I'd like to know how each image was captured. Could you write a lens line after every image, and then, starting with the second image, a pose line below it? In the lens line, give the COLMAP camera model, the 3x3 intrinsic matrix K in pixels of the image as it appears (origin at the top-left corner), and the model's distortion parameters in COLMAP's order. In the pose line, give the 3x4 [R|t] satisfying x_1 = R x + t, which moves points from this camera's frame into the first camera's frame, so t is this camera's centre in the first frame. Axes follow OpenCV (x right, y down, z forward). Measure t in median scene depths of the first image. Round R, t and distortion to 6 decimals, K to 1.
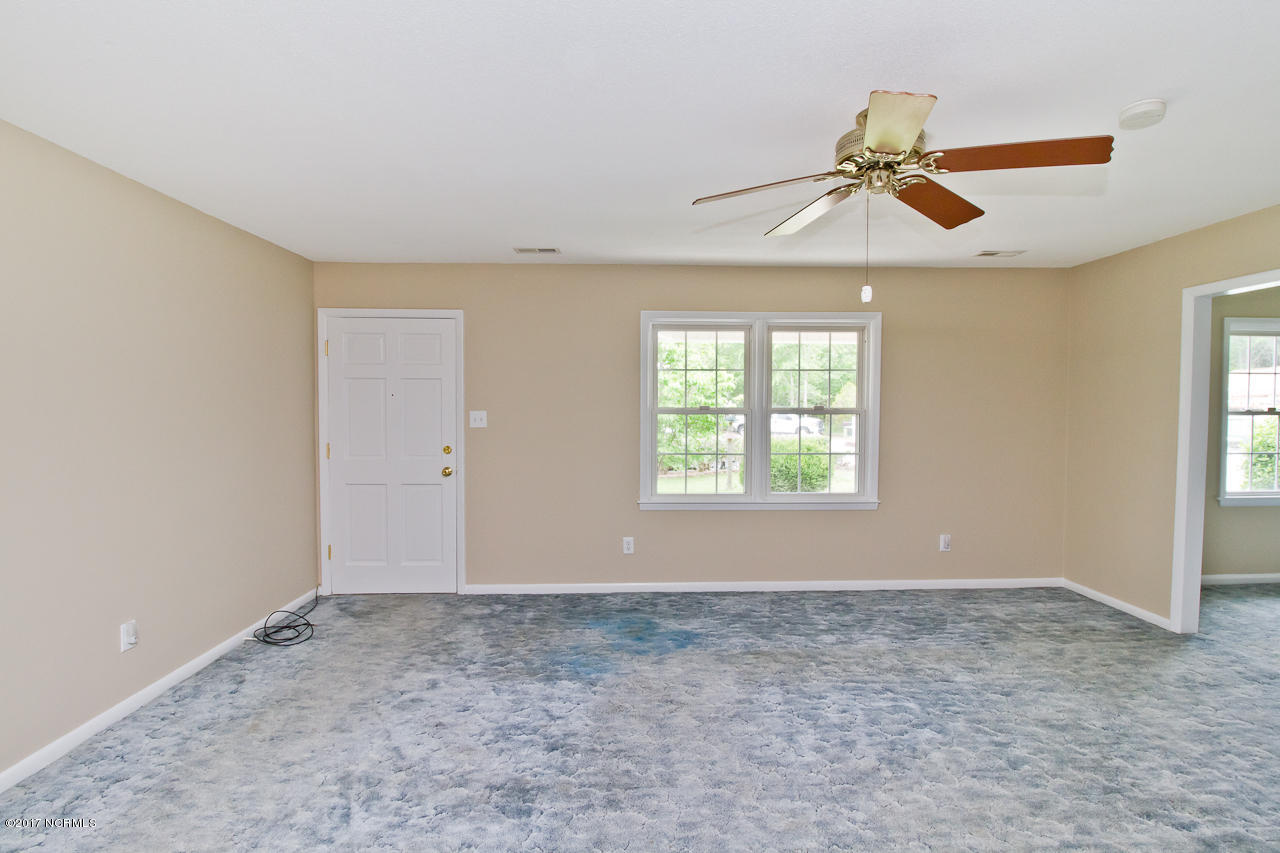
lens RADIAL K [[593.3, 0, 645.7], [0, 593.3, 423.6], [0, 0, 1]] dist [-0.009587, -0.007024]
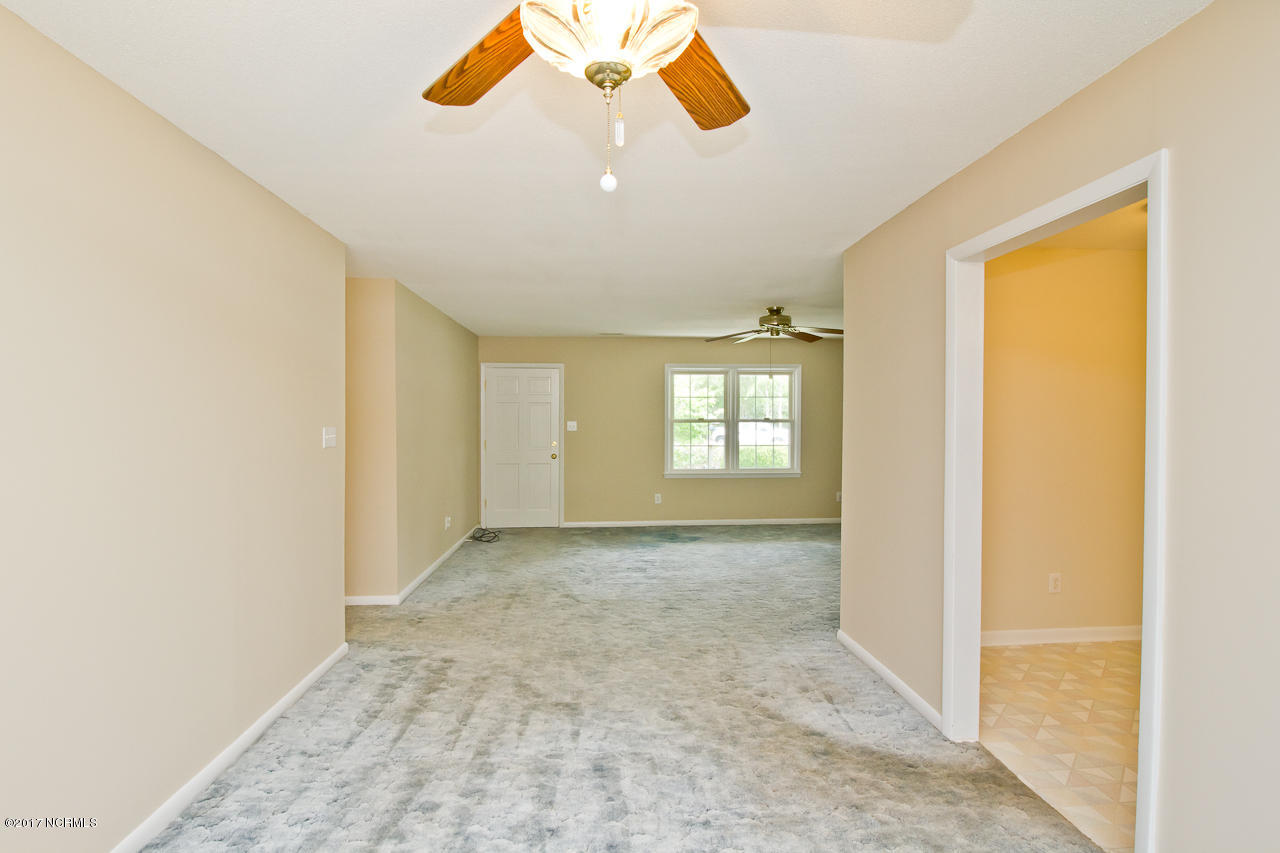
lens RADIAL K [[634.8, 0, 638.7], [0, 634.8, 430.8], [0, 0, 1]] dist [-0.000801, -0.000057]
pose [[0.999295, -0.004829, 0.037244, -0.157474], [0.005208, 0.999936, -0.010085, 0.026428], [-0.037193, 0.010272, 0.999255, -0.875445]]
